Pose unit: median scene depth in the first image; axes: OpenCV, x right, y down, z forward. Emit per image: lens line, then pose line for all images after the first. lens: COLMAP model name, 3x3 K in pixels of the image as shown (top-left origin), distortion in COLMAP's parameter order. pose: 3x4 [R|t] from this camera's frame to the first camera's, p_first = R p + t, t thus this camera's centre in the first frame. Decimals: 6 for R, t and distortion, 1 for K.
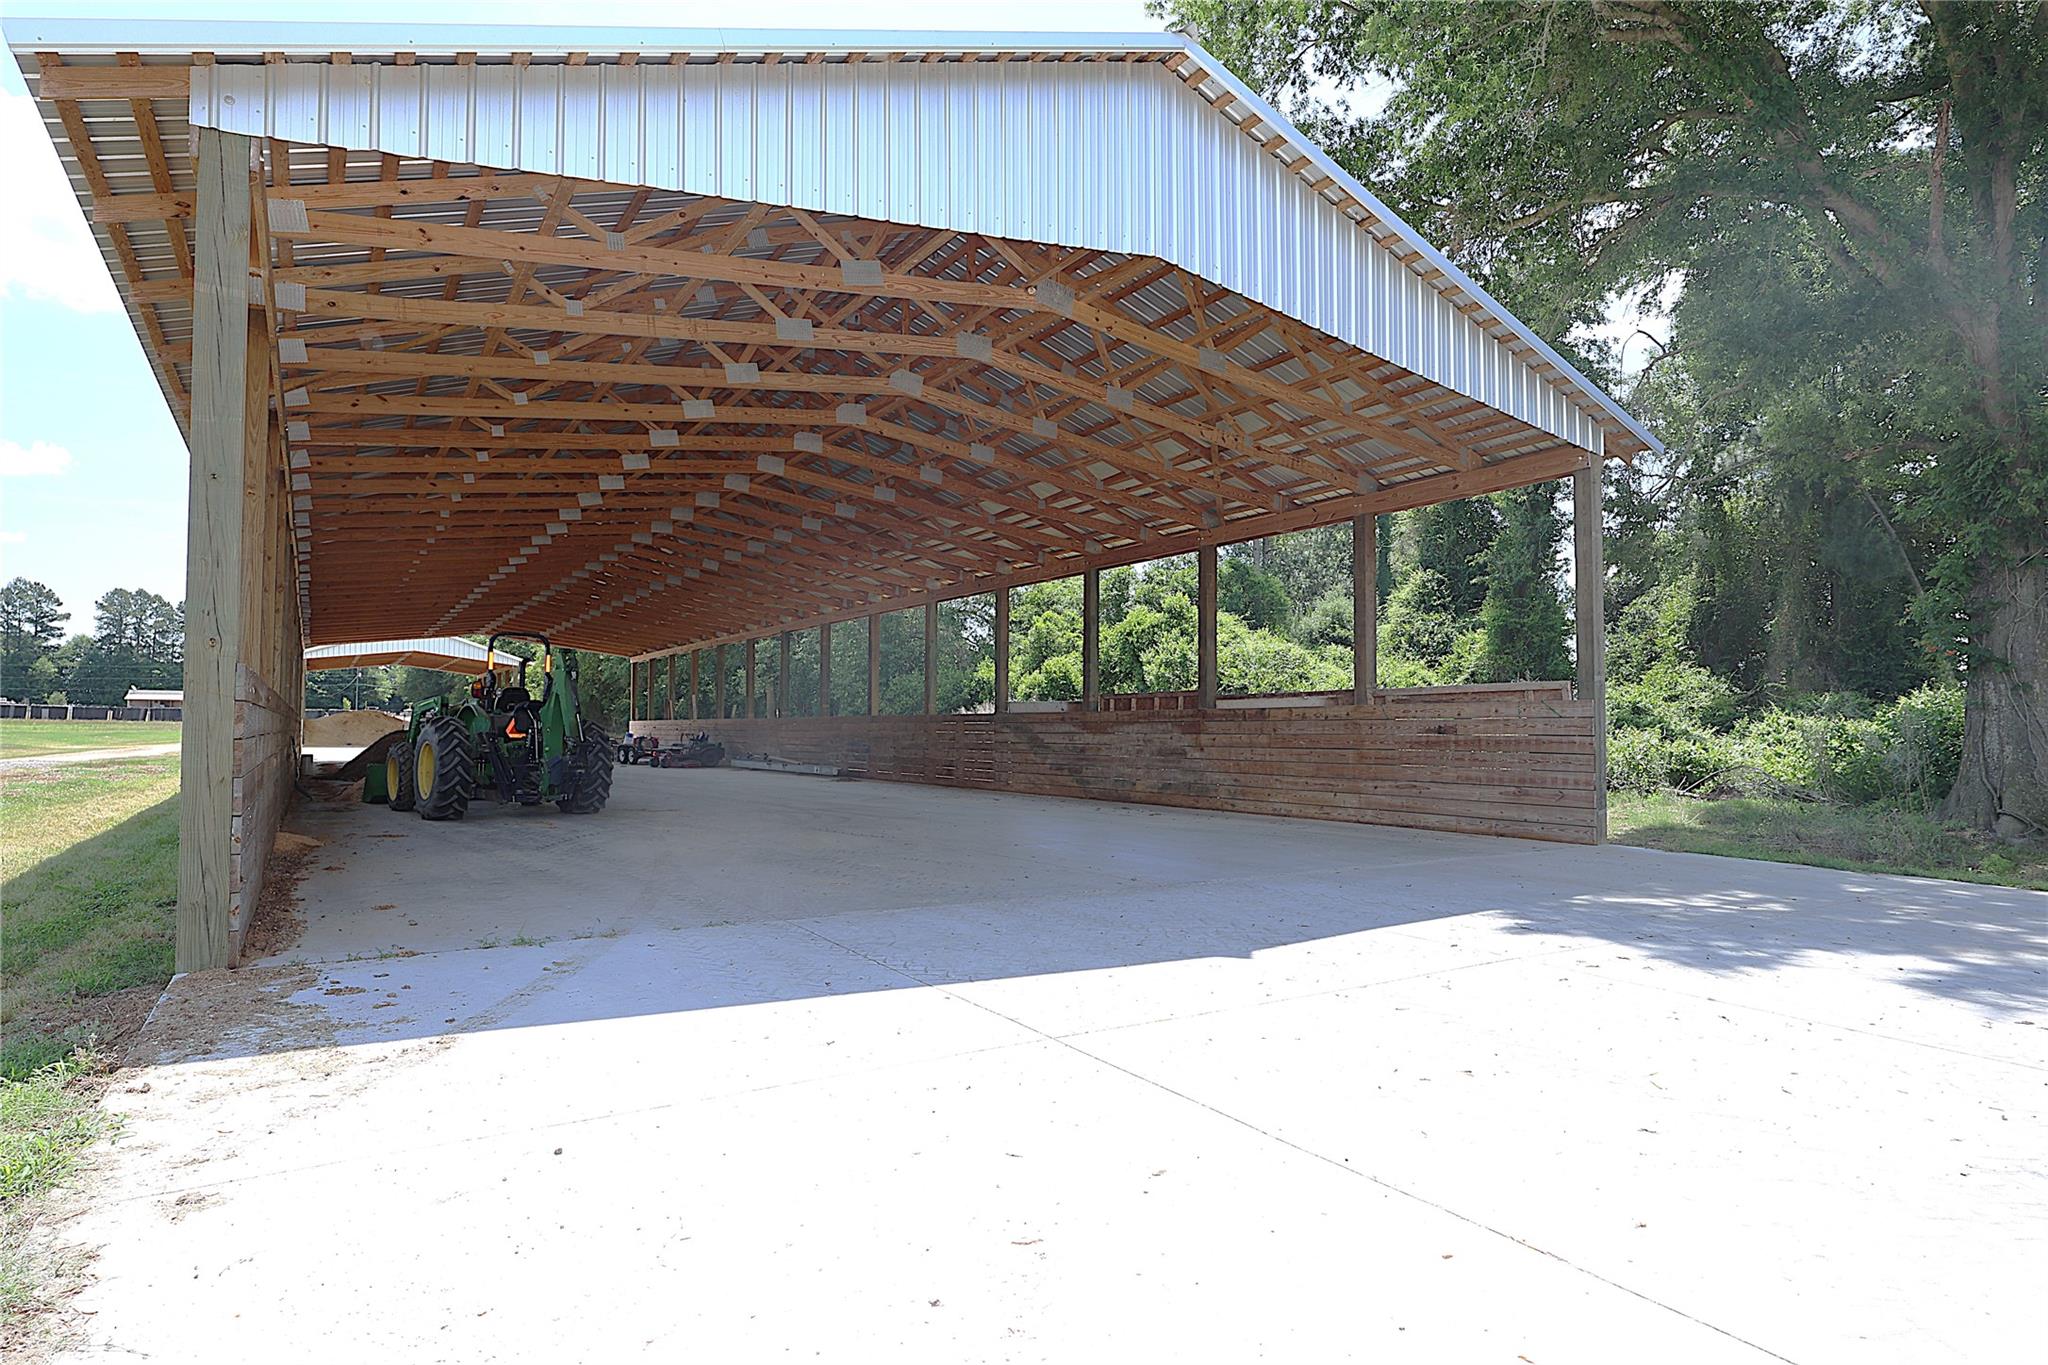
lens RADIAL K [[1121.7, 0, 1028.8], [0, 1121.7, 685.0], [0, 0, 1]] dist [0.000197, -0.000881]
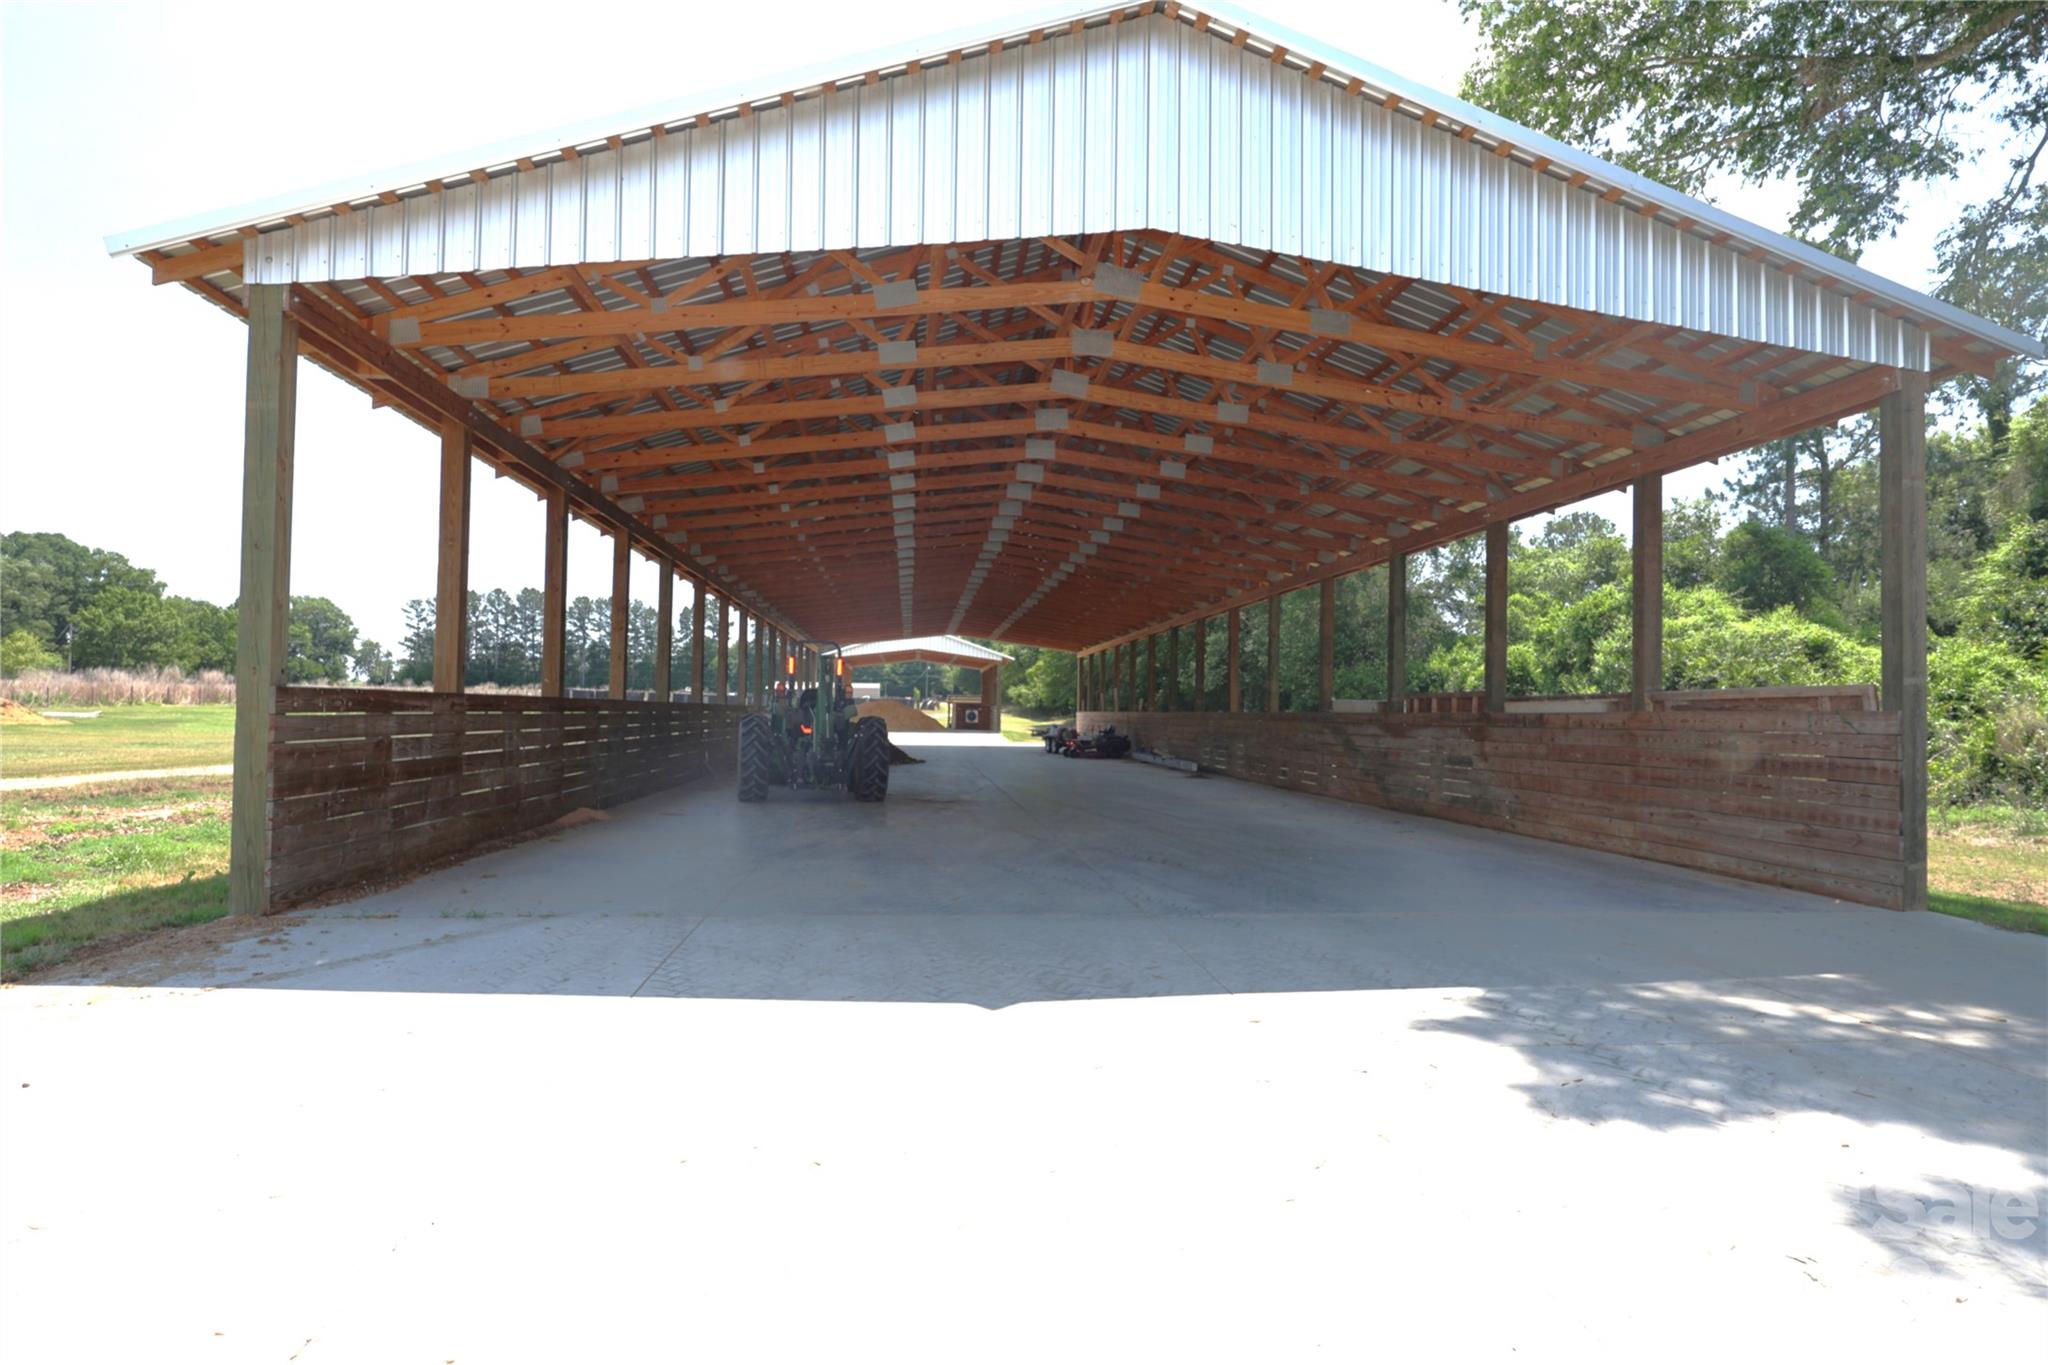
lens RADIAL K [[1121.7, 0, 1028.8], [0, 1121.7, 685.0], [0, 0, 1]] dist [0.000197, -0.000881]
pose [[0.896143, -0.000982, -0.443764, 0.226733], [0.005354, 0.999949, 0.008599, -0.009305], [0.443733, -0.010082, 0.896102, 0.068750]]
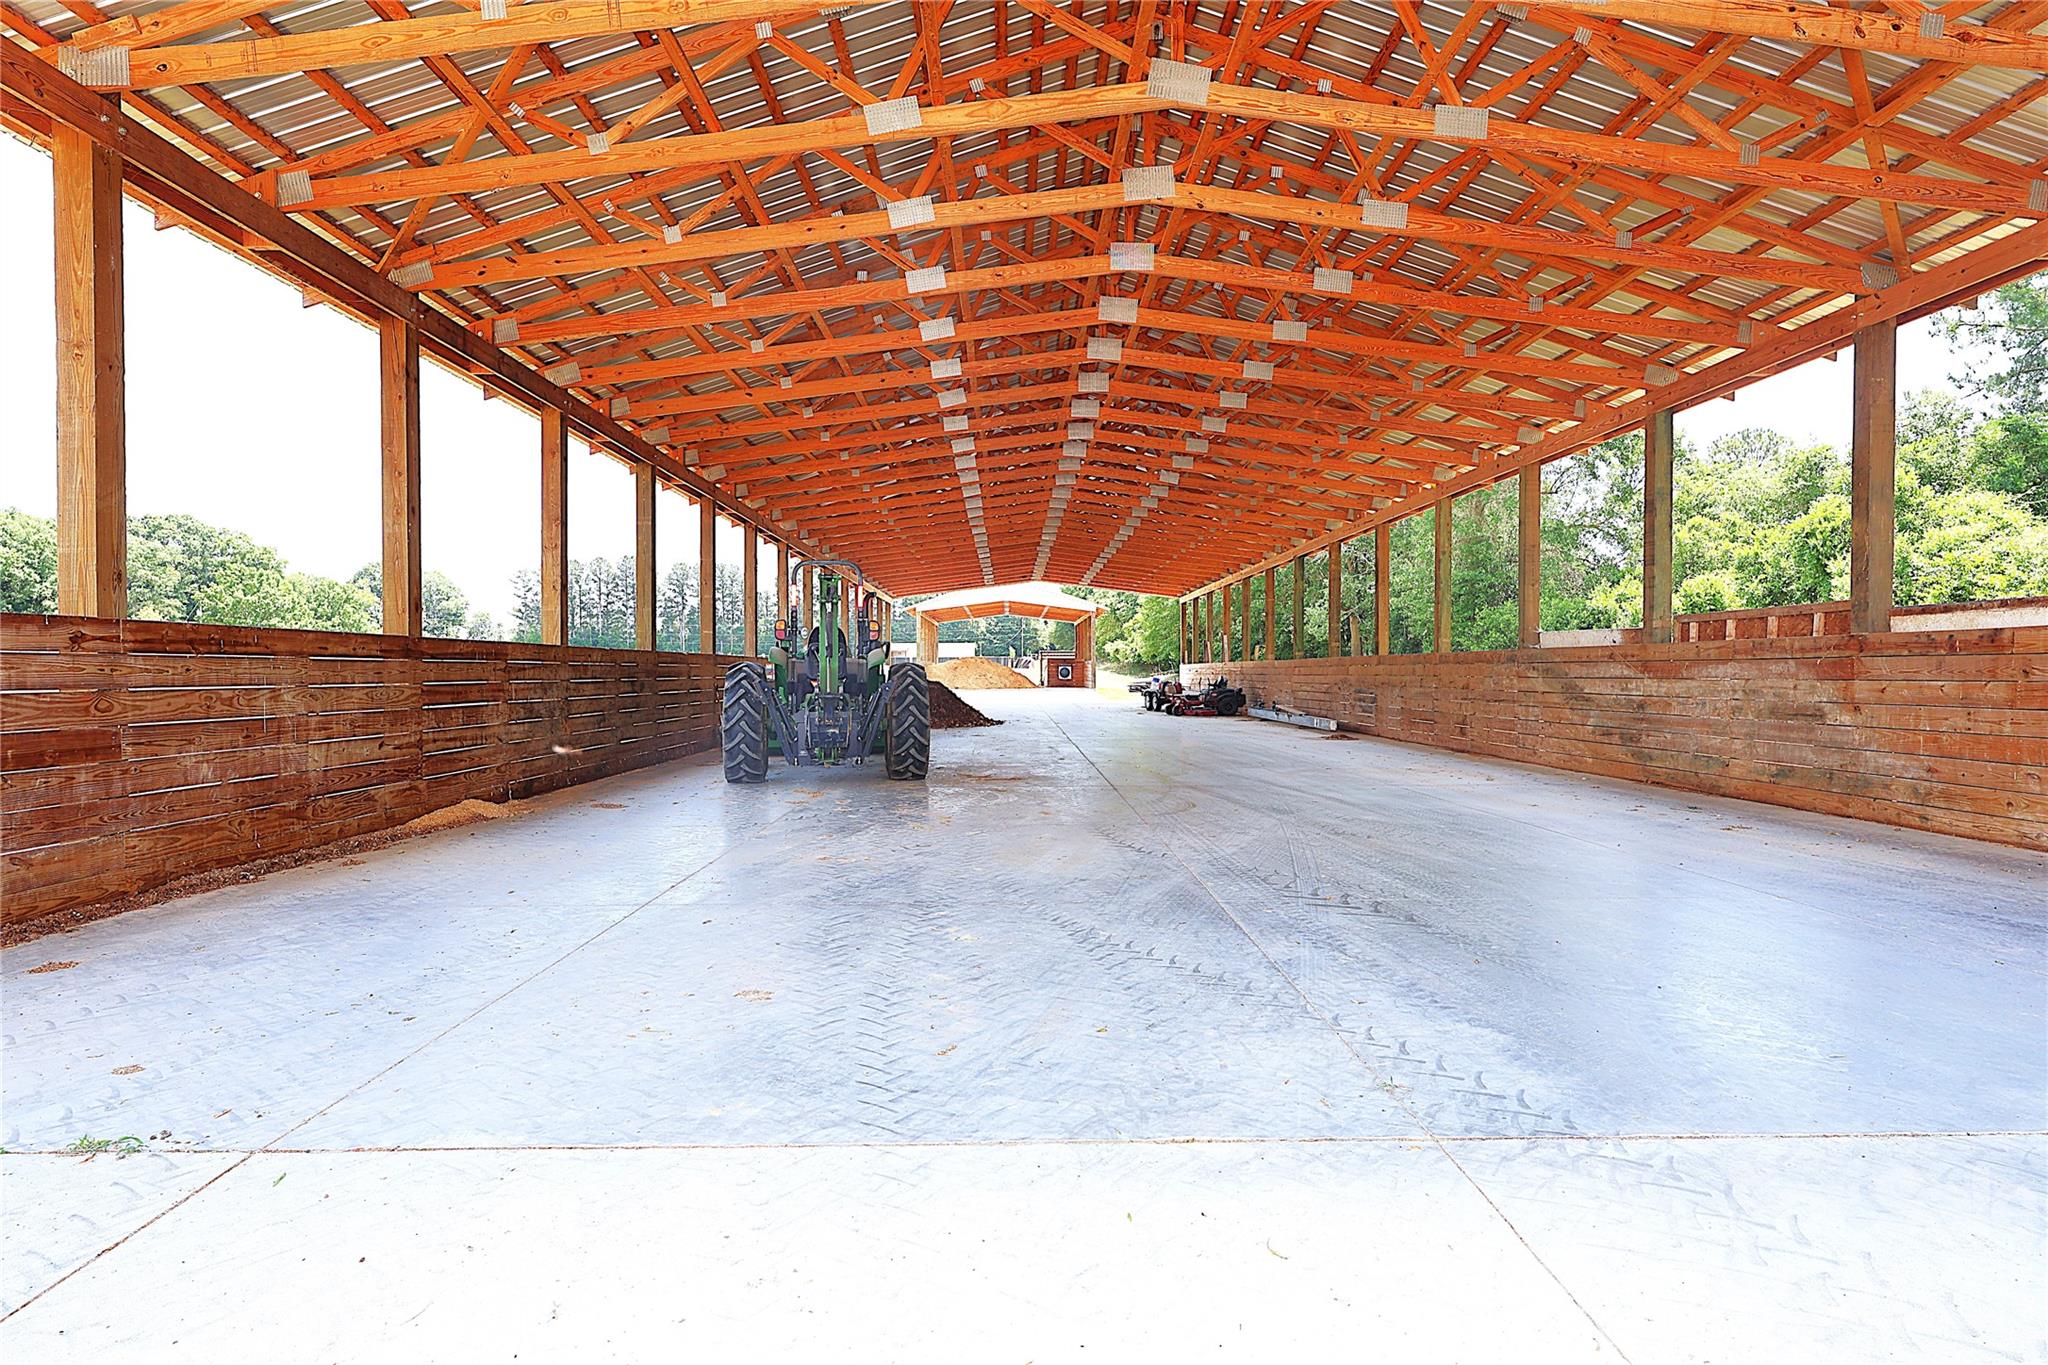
lens RADIAL K [[1126.9, 0, 1027.9], [0, 1126.9, 687.3], [0, 0, 1]] dist [0.002259, -0.000083]
pose [[0.853714, 0.000949, -0.520741, 0.098265], [0.026705, 0.998603, 0.045600, 0.011760], [0.520057, -0.052835, 0.852496, 0.335120]]
